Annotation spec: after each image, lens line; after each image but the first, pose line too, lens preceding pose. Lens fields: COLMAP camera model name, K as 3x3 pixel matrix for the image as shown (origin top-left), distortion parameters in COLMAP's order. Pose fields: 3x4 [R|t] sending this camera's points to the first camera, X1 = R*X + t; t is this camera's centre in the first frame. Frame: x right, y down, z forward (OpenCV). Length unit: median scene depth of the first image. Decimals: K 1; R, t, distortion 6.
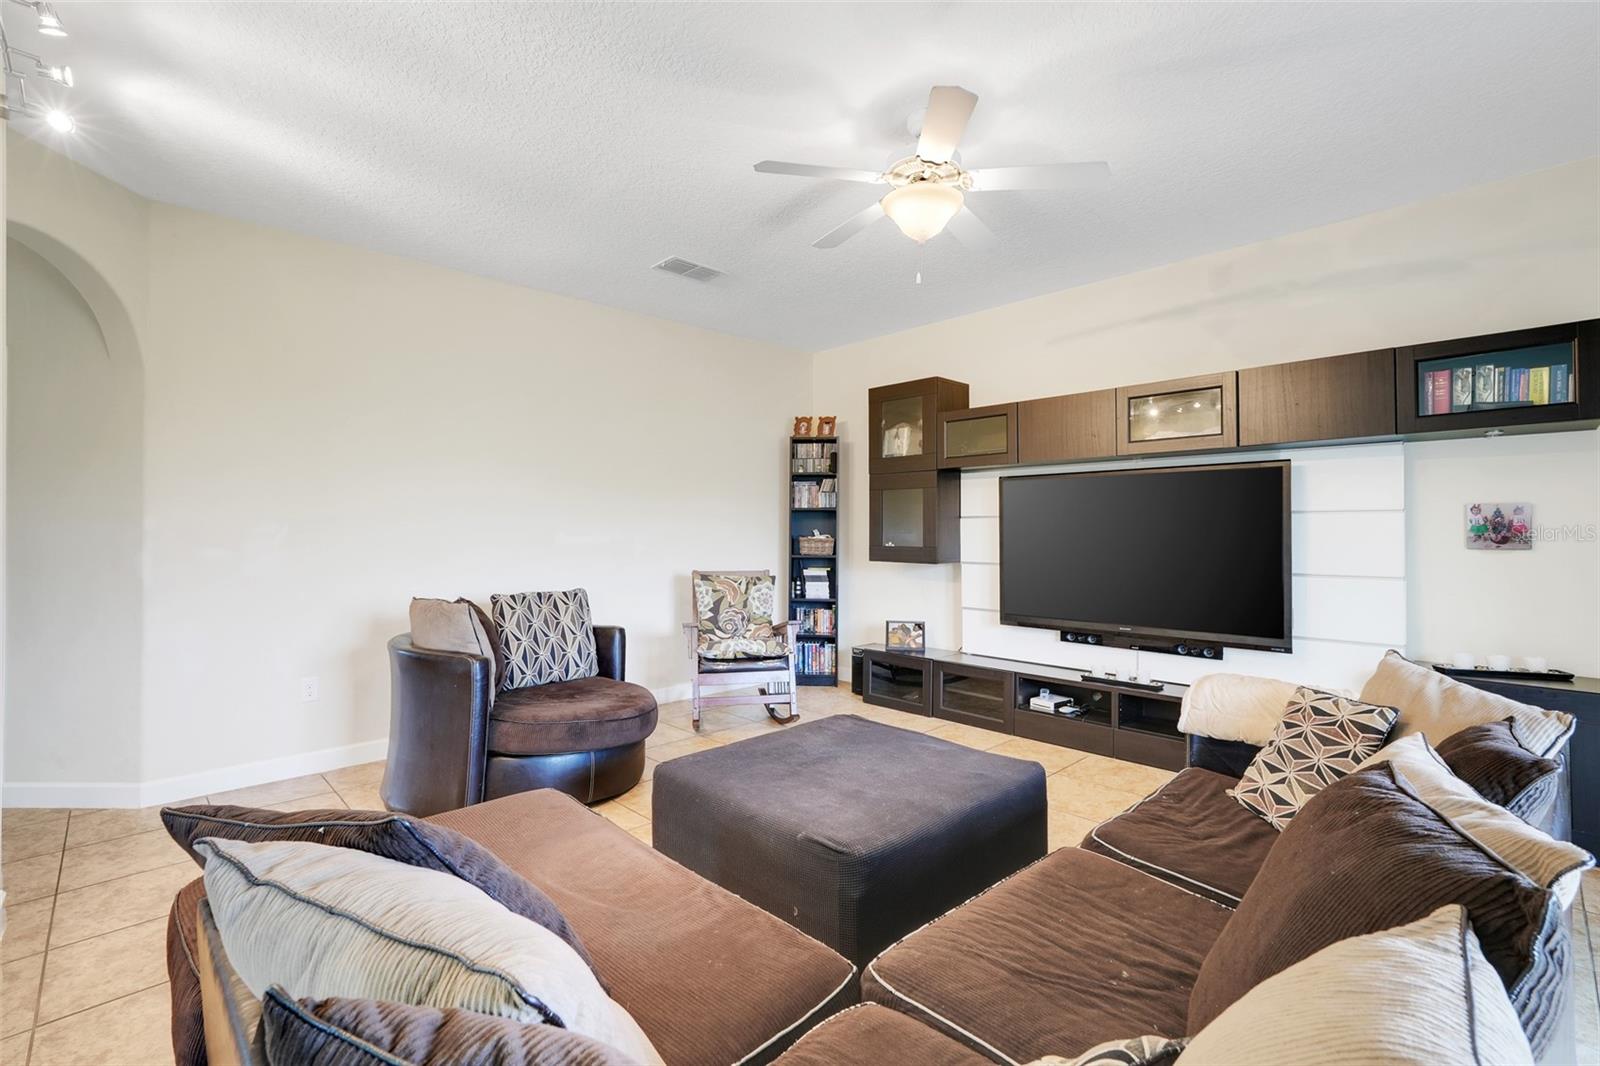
lens RADIAL K [[710.0, 0, 793.2], [0, 710.0, 521.1], [0, 0, 1]] dist [-0.004535, 0.002669]
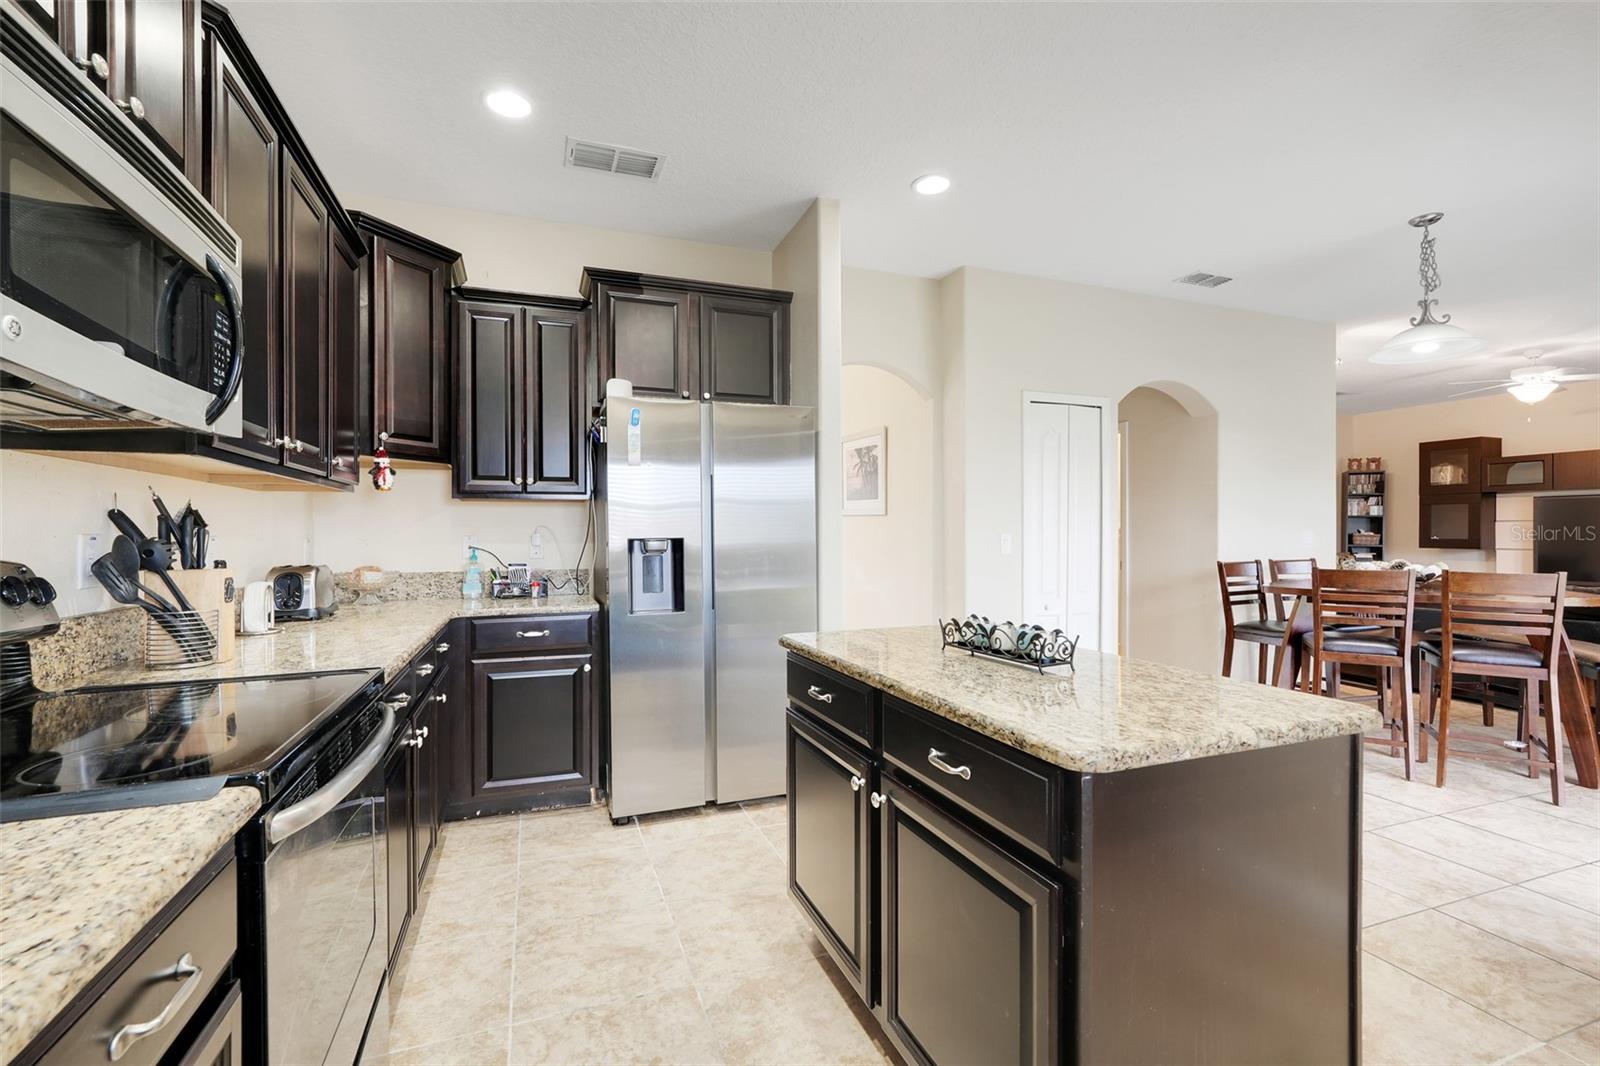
lens RADIAL K [[710.0, 0, 797.7], [0, 710.0, 537.4], [0, 0, 1]] dist [-0.004535, 0.002669]
pose [[0.917405, 0.005227, -0.397922, -0.522966], [0.000837, 0.999886, 0.015062, 0.006361], [0.397955, -0.014151, 0.917296, -1.010295]]
